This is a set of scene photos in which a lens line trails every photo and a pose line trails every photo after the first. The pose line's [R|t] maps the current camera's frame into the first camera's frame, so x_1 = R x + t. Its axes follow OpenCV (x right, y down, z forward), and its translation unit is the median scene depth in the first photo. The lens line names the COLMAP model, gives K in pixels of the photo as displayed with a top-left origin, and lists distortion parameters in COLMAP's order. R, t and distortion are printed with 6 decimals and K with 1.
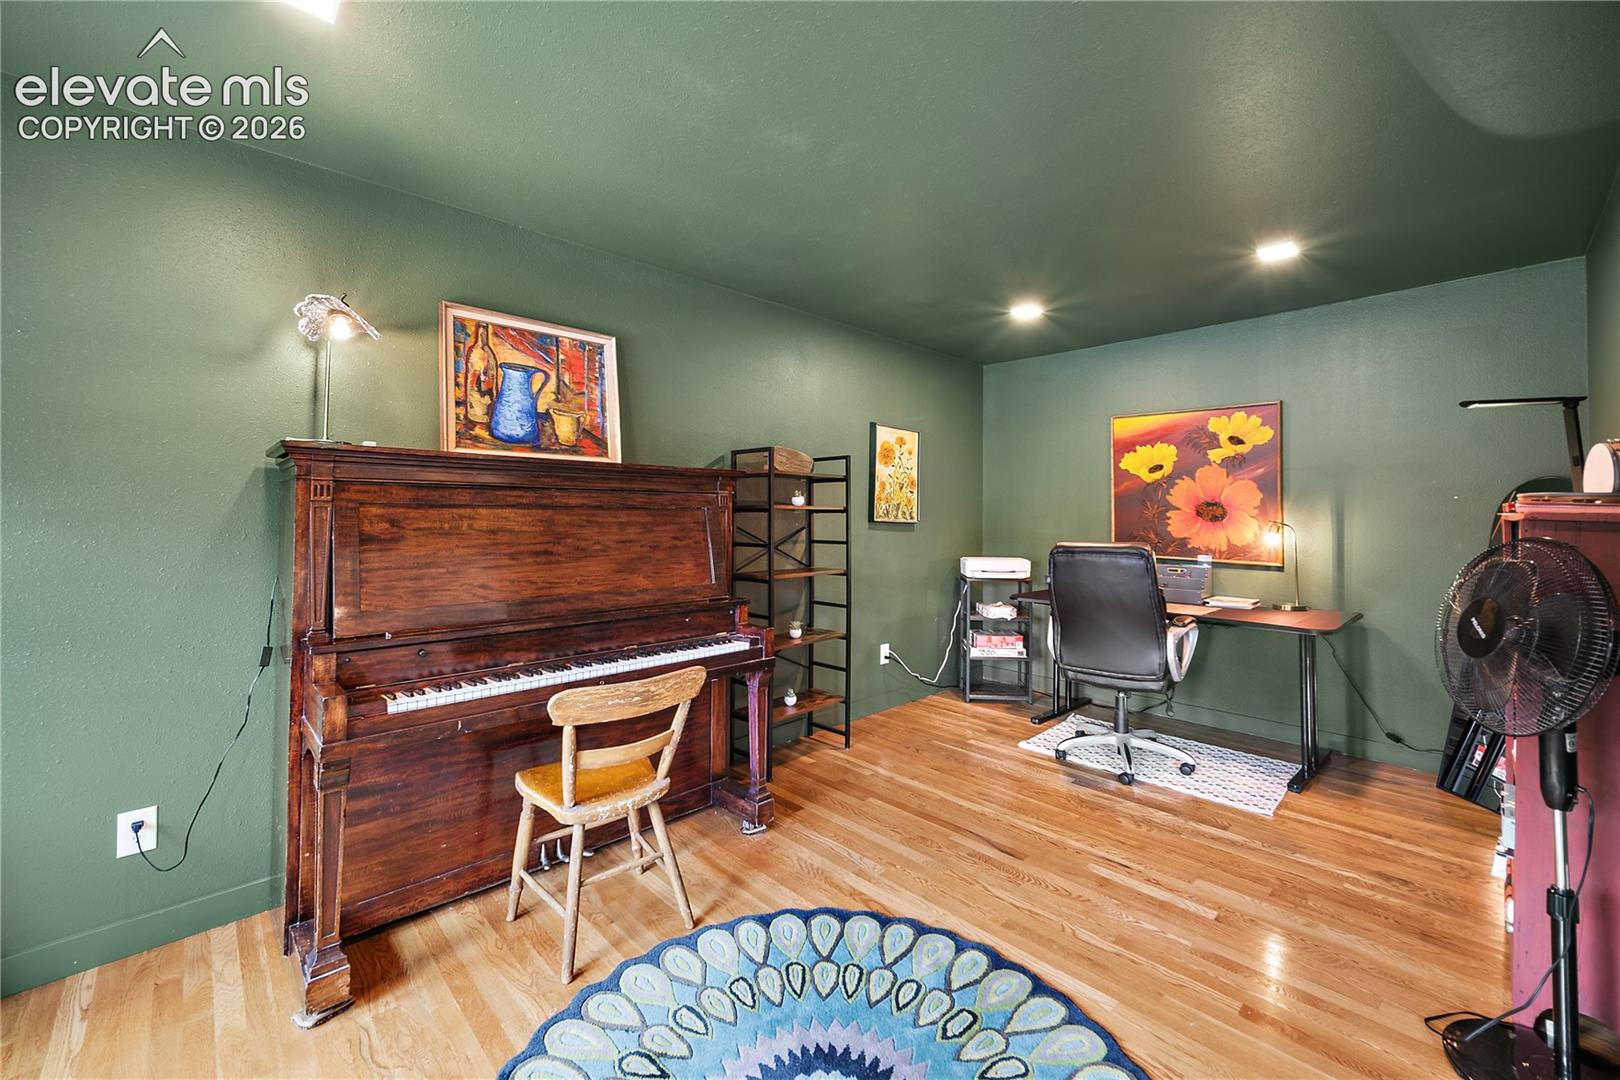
lens RADIAL K [[647.3, 0, 814.8], [0, 647.3, 530.7], [0, 0, 1]] dist [0.008442, -0.000409]
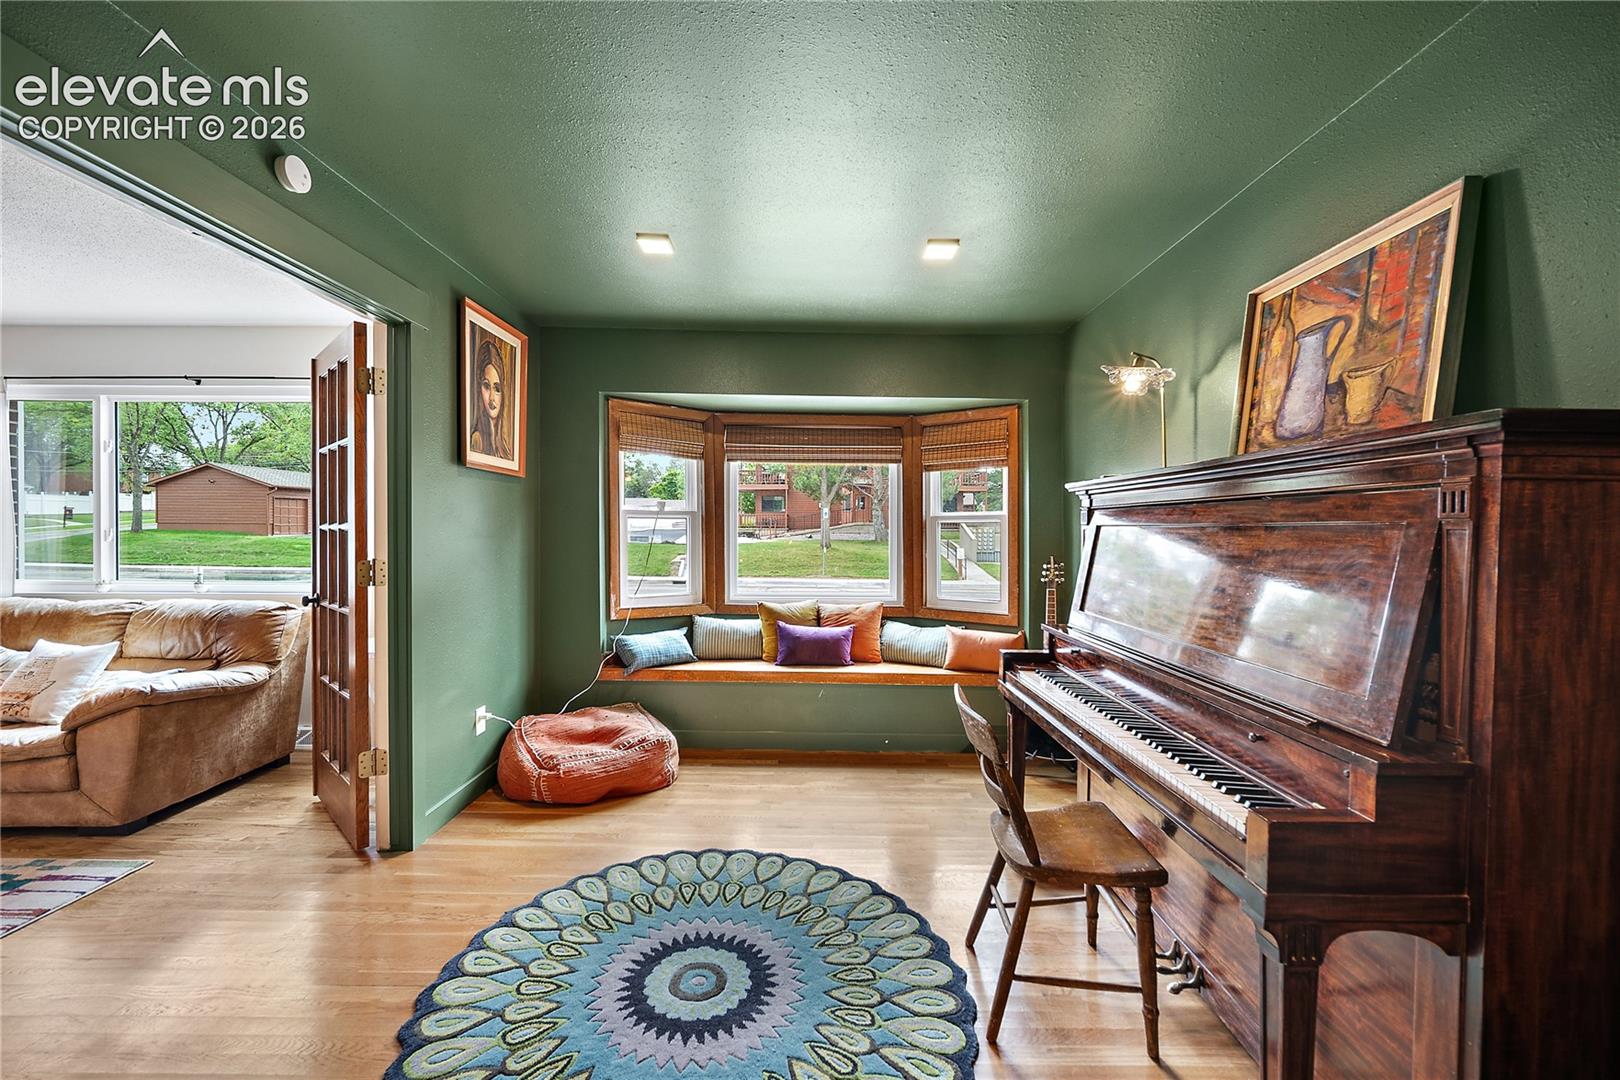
lens RADIAL K [[647.3, 0, 814.8], [0, 647.3, 530.7], [0, 0, 1]] dist [0.008442, -0.000409]
pose [[-0.685740, 0.006878, -0.727815, 0.443145], [-0.000769, 0.999948, 0.010174, -0.037921], [0.727847, 0.007537, -0.685699, 1.099550]]
